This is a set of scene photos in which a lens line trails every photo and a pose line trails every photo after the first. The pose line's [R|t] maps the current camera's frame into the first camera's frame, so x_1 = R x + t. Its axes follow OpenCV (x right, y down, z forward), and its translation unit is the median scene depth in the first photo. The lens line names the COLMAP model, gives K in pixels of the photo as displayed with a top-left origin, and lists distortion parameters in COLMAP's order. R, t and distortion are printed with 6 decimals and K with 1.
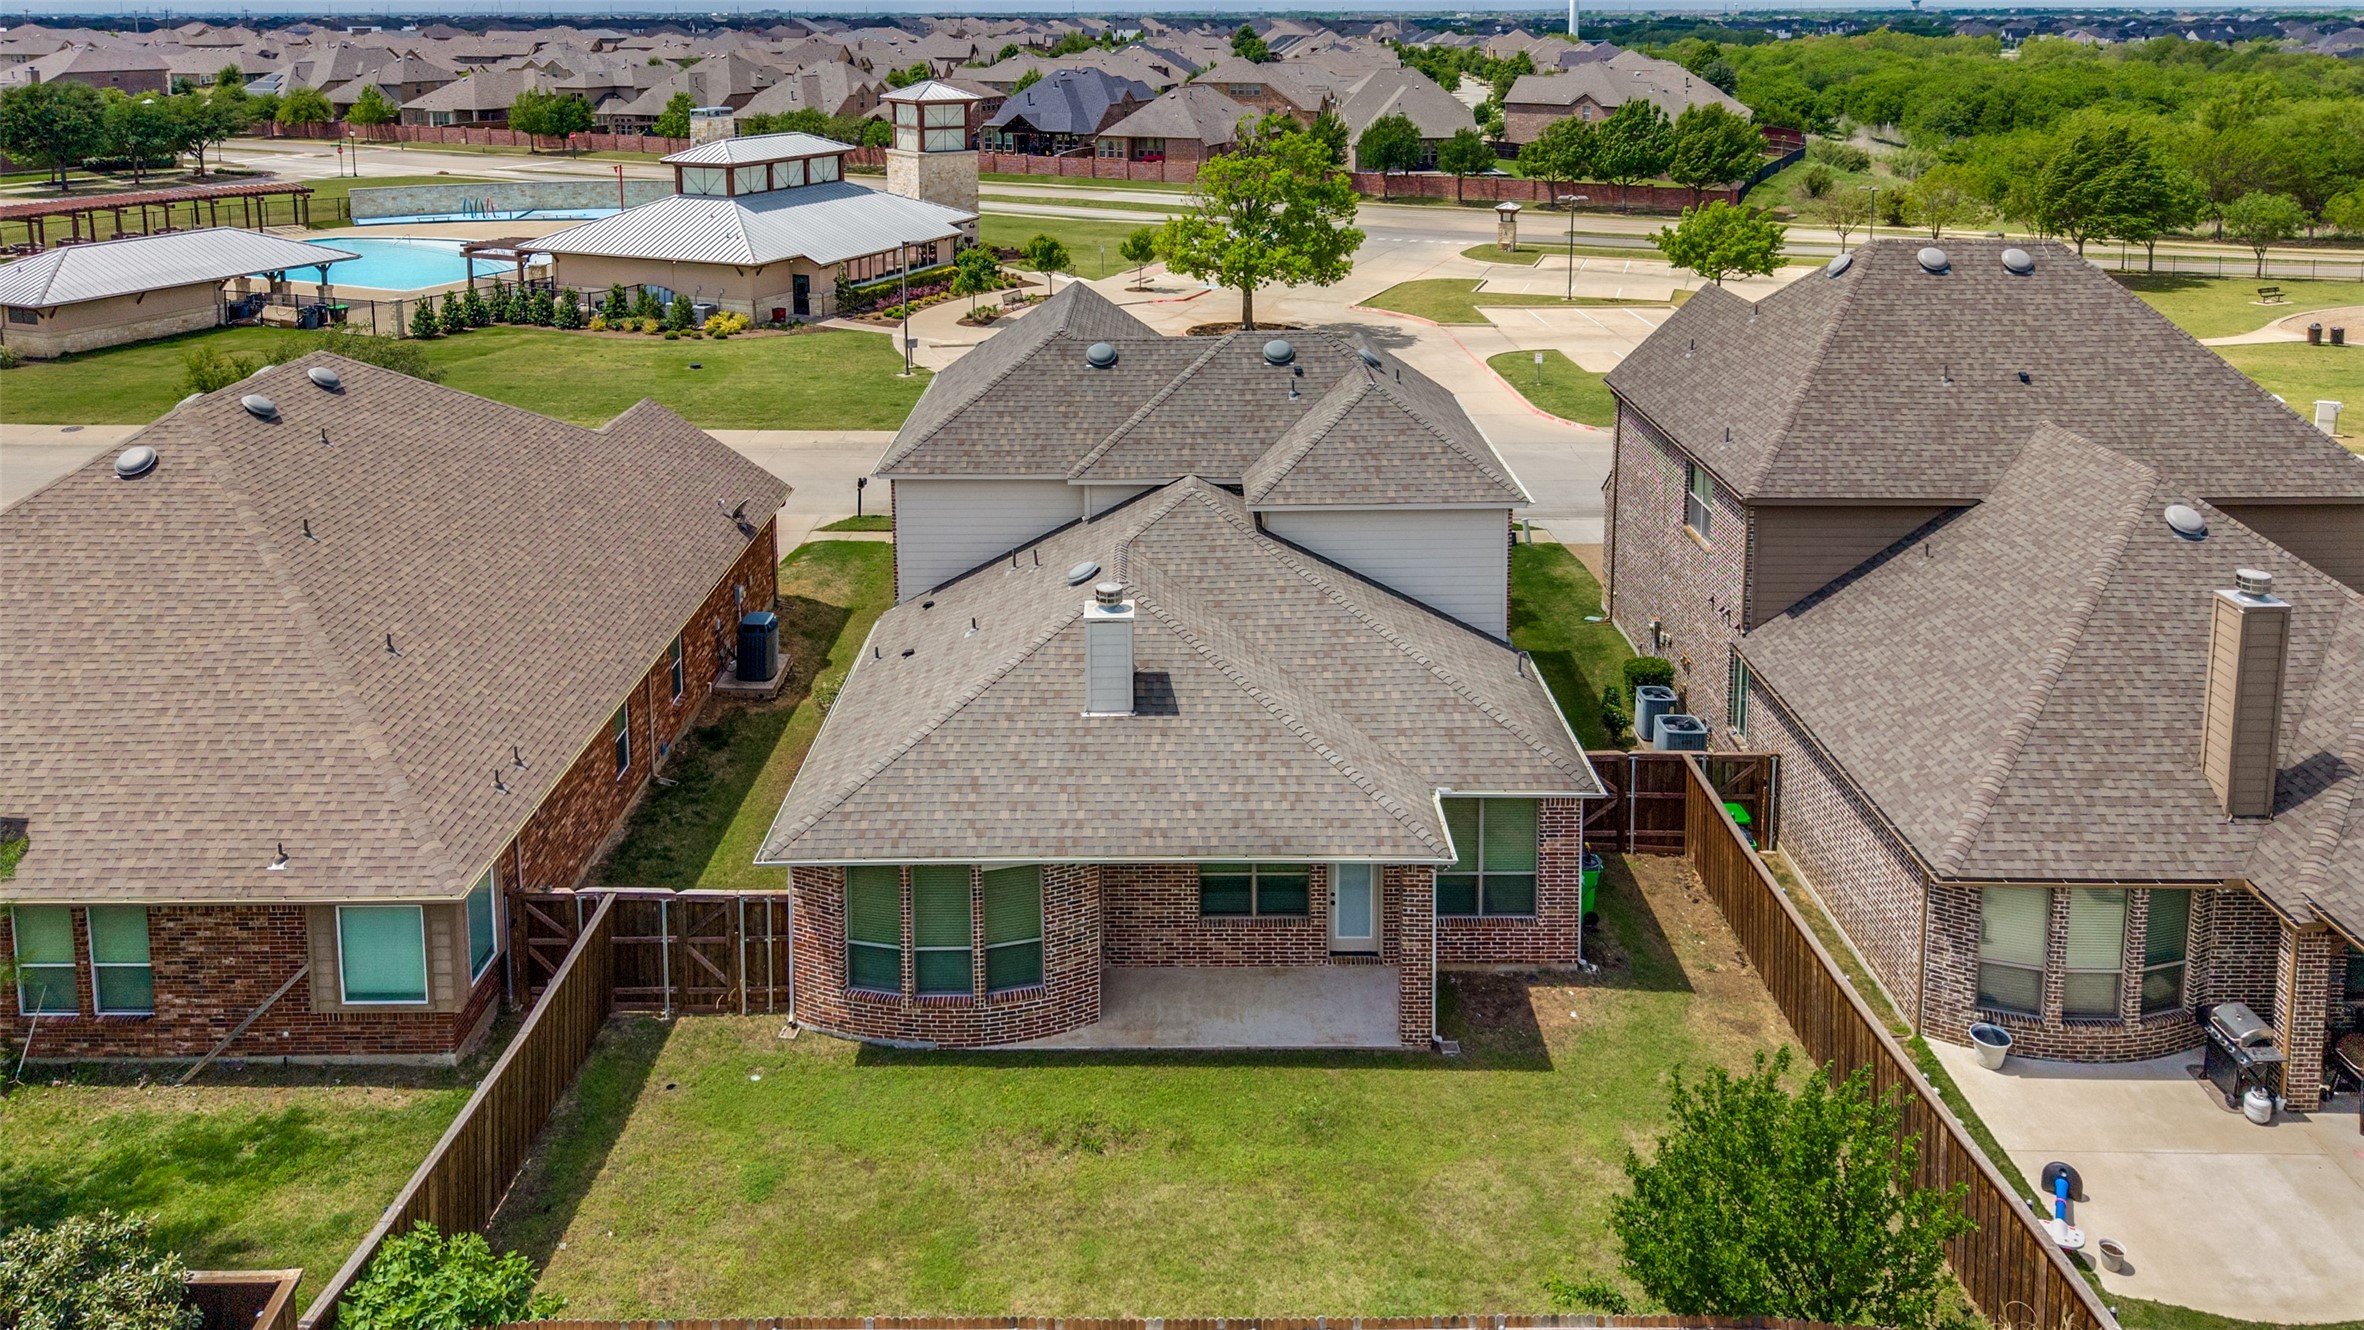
lens RADIAL K [[1652.5, 0, 1225.1], [0, 1652.5, 229.0], [0, 0, 1]] dist [-0.004401, -0.002836]
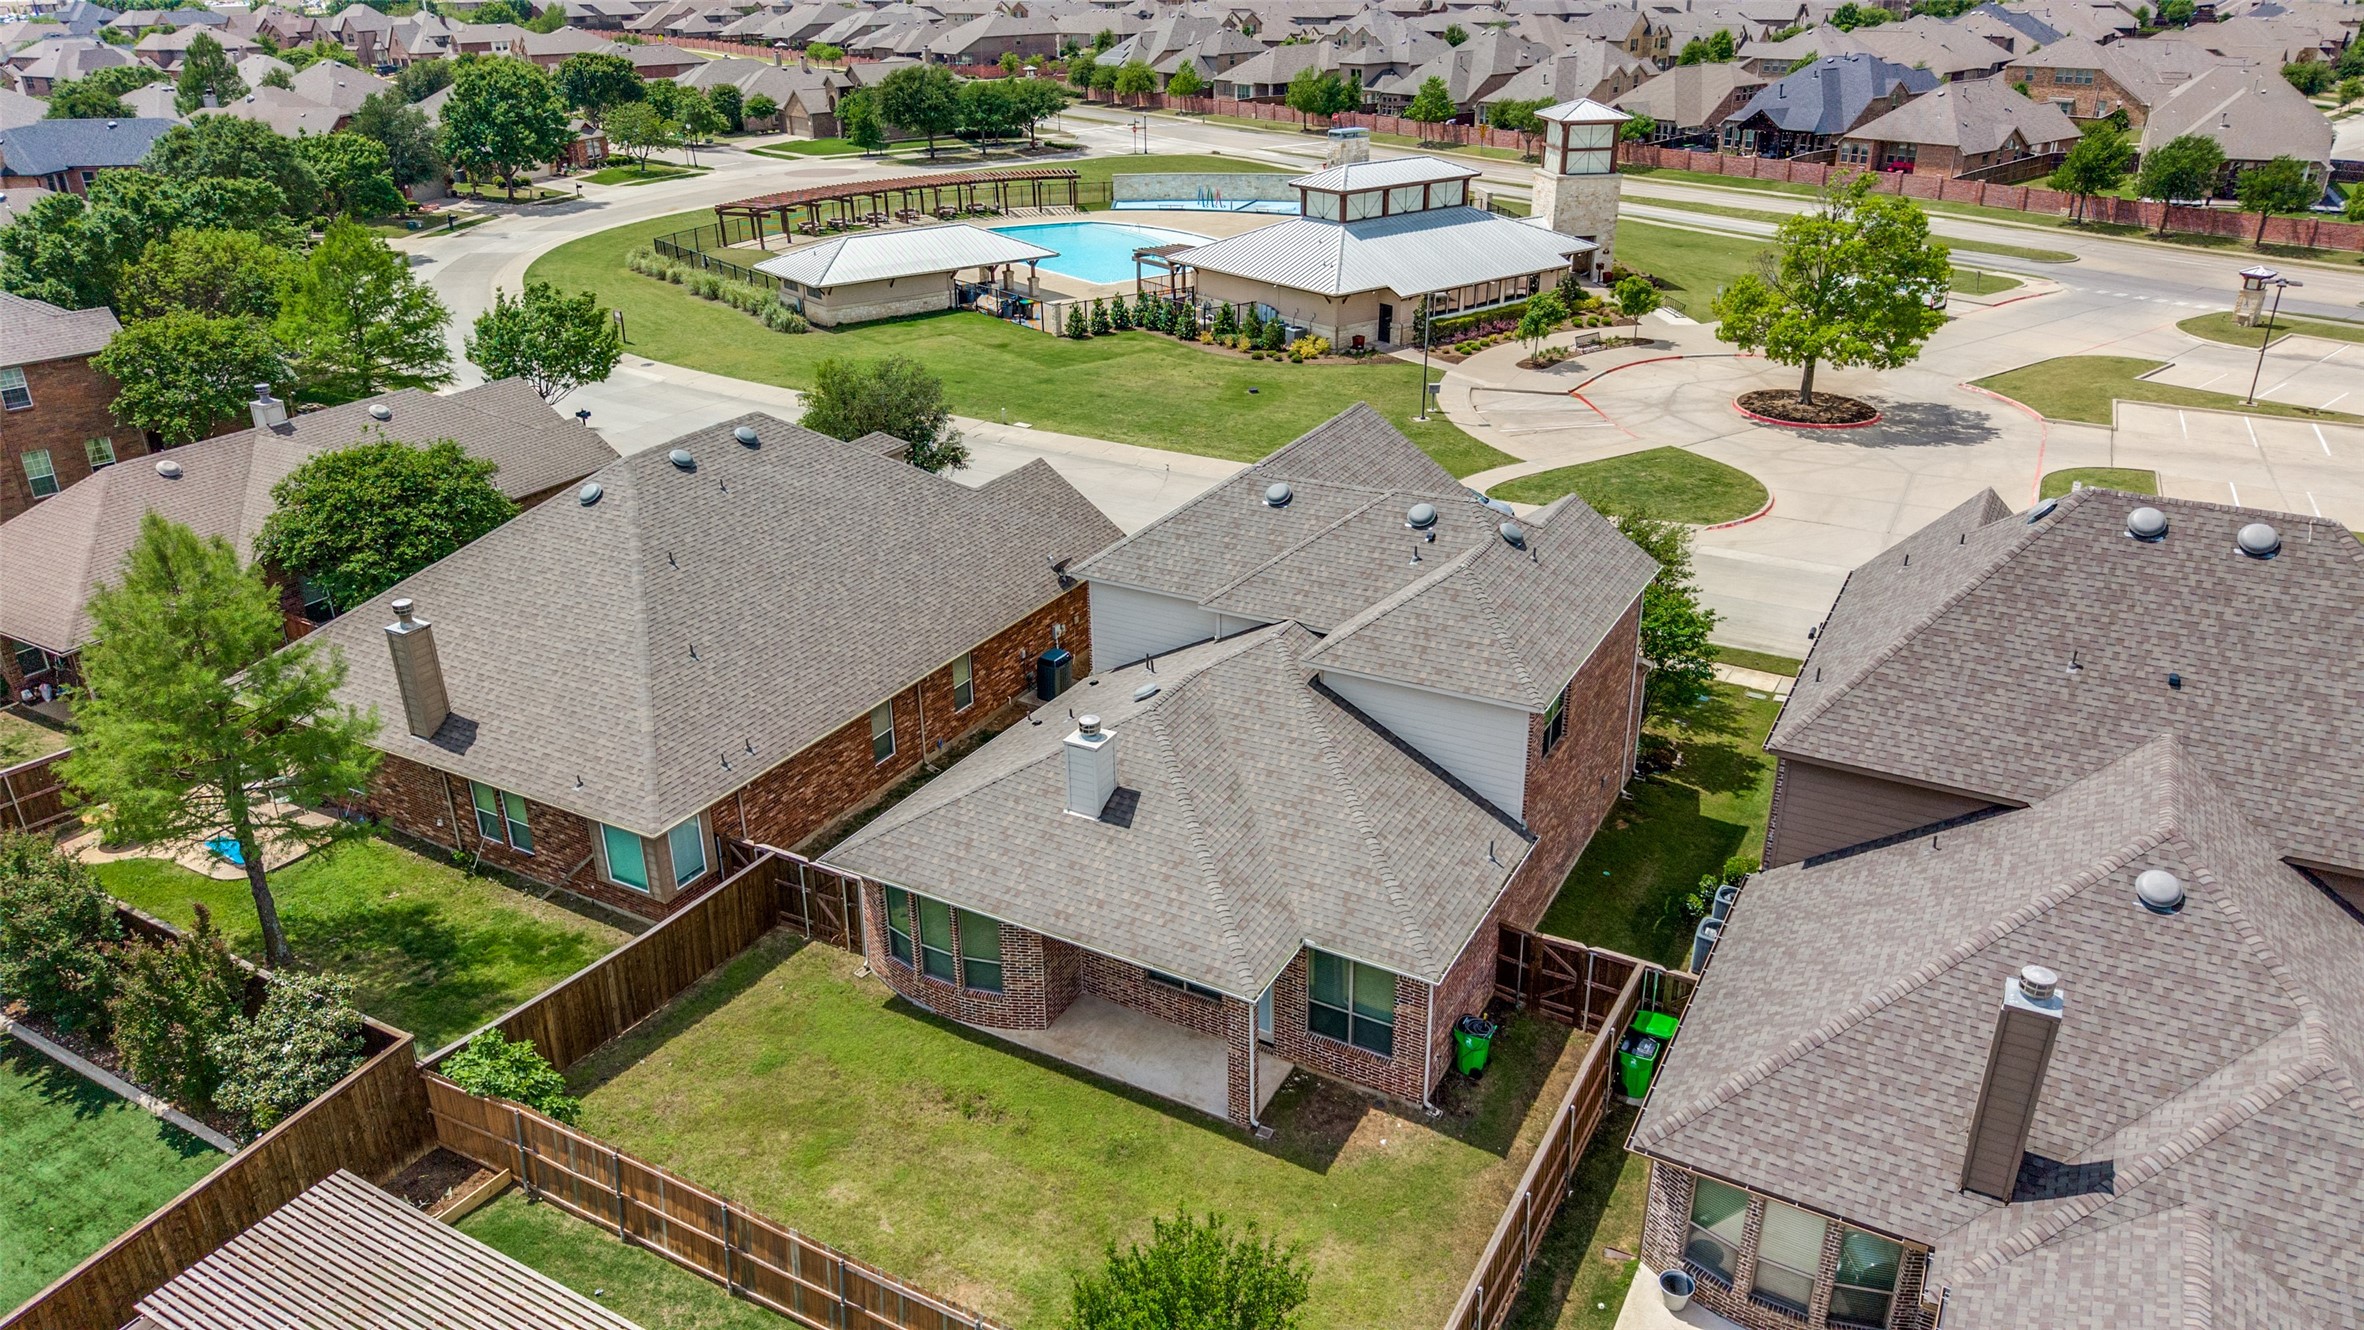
lens RADIAL K [[1590.5, 0, 1182.0], [0, 1590.5, 665.0], [0, 0, 1]] dist [0.003053, -0.001903]
pose [[0.863951, 0.190777, -0.466040, 0.159405], [-0.048064, 0.952475, 0.300802, -0.054820], [0.501278, -0.237478, 0.832060, 0.015042]]
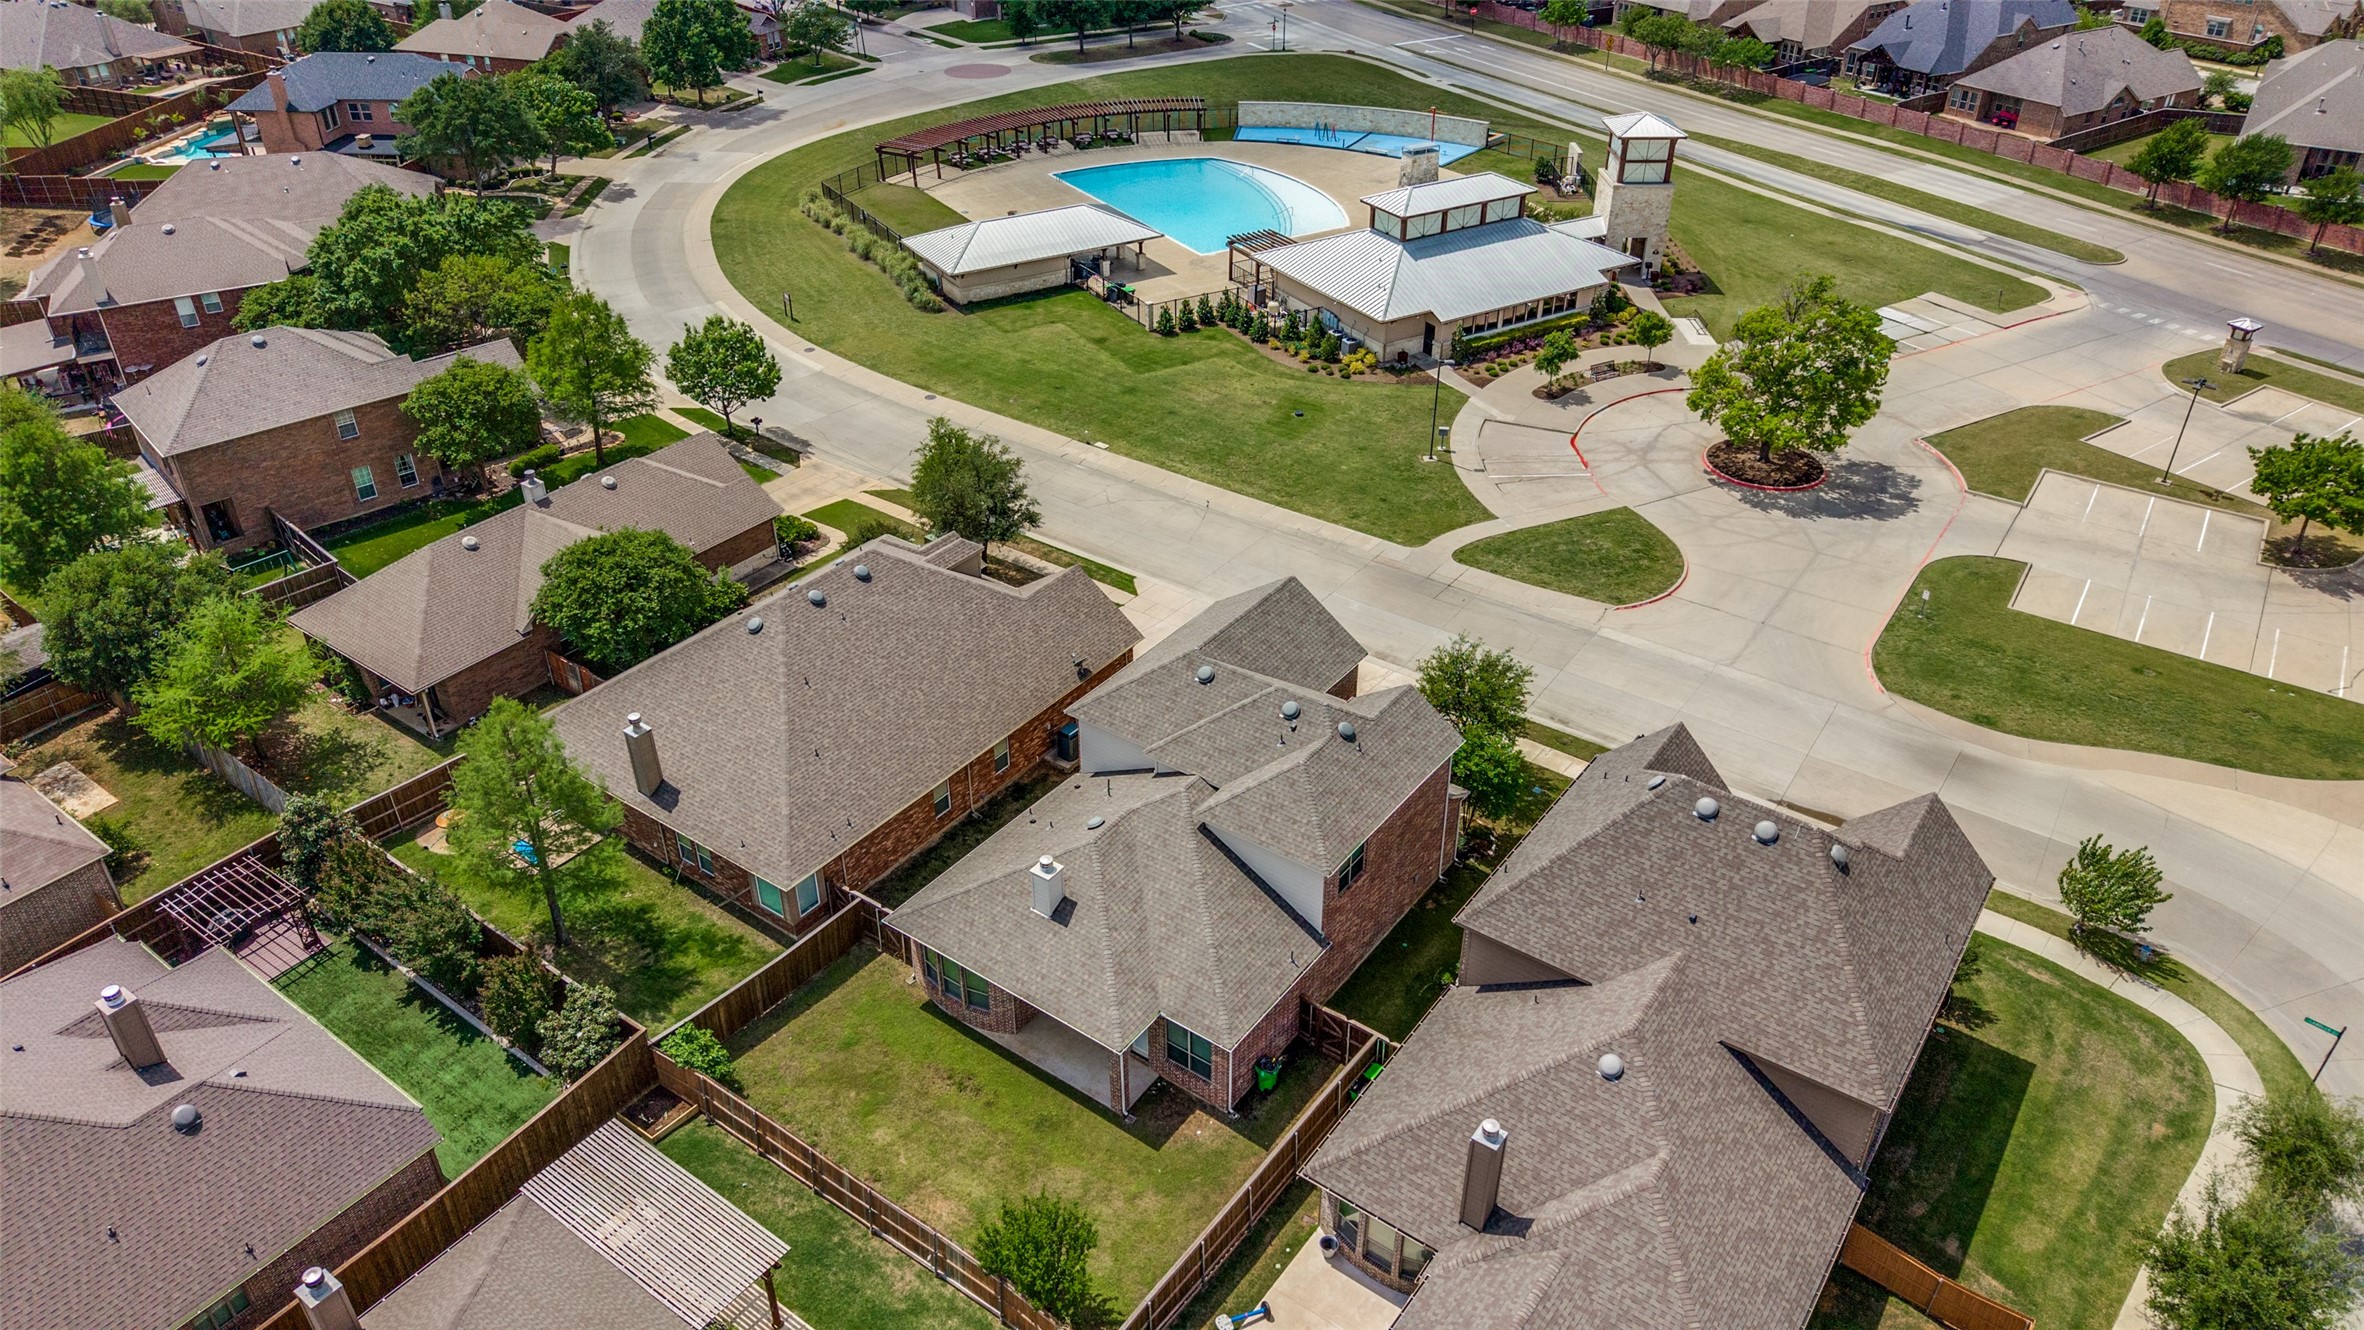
lens RADIAL K [[1563.4, 0, 1176.6], [0, 1563.4, 665.1], [0, 0, 1]] dist [0.010570, -0.004504]
pose [[0.799504, 0.313748, -0.512207, 0.283018], [-0.074133, 0.897761, 0.434200, -0.246651], [0.596069, -0.309173, 0.741022, -0.072050]]
